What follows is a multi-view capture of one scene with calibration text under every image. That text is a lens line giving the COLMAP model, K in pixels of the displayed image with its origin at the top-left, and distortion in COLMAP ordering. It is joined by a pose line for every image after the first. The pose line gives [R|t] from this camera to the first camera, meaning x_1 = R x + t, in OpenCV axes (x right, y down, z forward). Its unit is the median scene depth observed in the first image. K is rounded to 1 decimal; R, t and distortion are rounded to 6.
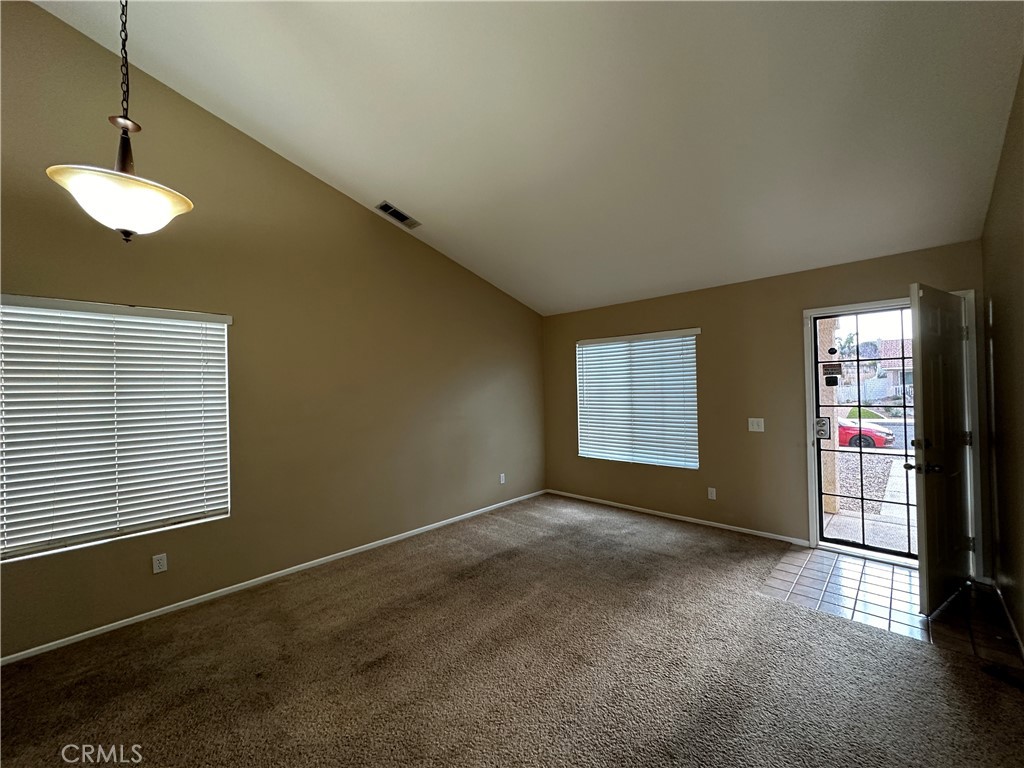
lens RADIAL K [[408.1, 0, 512.2], [0, 408.1, 385.6], [0, 0, 1]] dist [-0.001566, 0.000191]
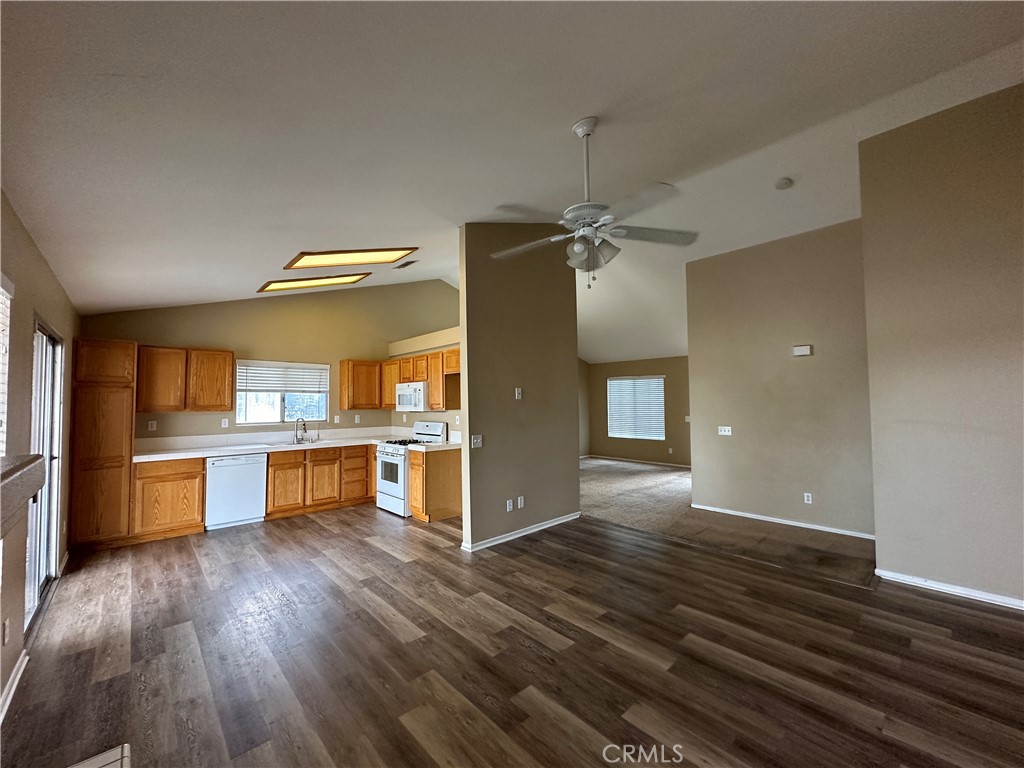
lens RADIAL K [[408.1, 0, 511.8], [0, 408.1, 385.1], [0, 0, 1]] dist [-0.001566, 0.000191]
pose [[0.998319, 0.013058, -0.056469, -0.276603], [-0.014954, 0.999334, -0.033285, -0.002621], [0.055997, 0.034074, 0.997849, -1.423711]]
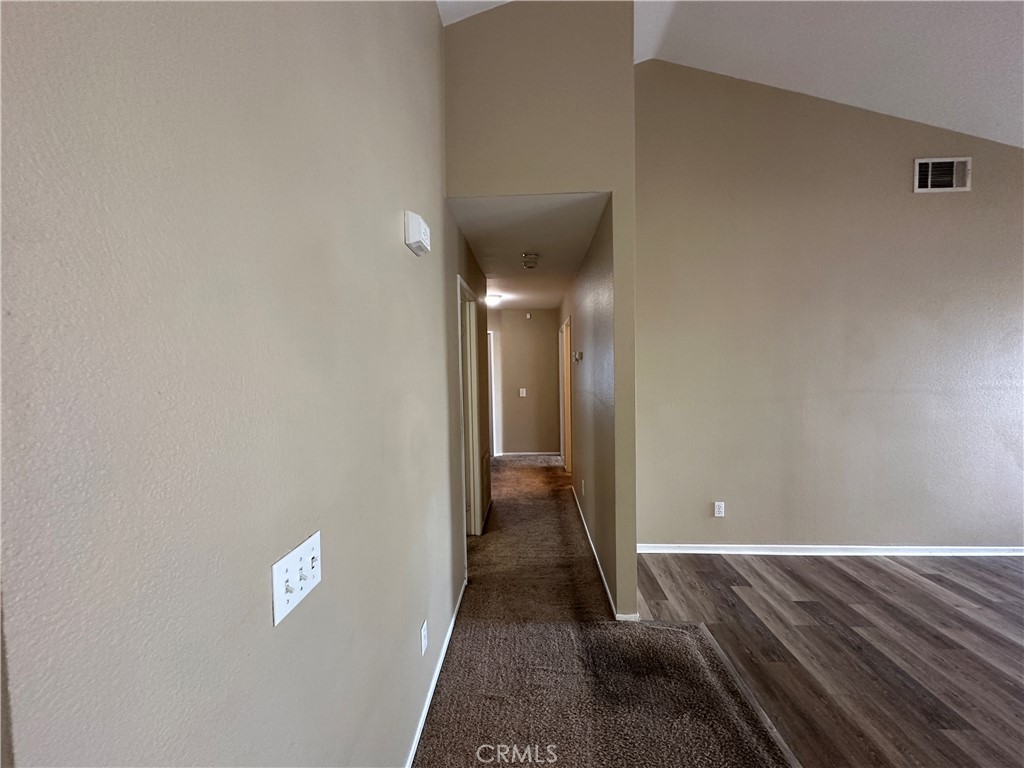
lens RADIAL K [[408.1, 0, 509.1], [0, 408.1, 384.9], [0, 0, 1]] dist [-0.001566, 0.000191]
pose [[-0.655167, 0.005279, 0.755466, 0.151541], [0.028992, 0.999415, 0.018160, -0.006181], [-0.754928, 0.033800, -0.654936, 0.126088]]
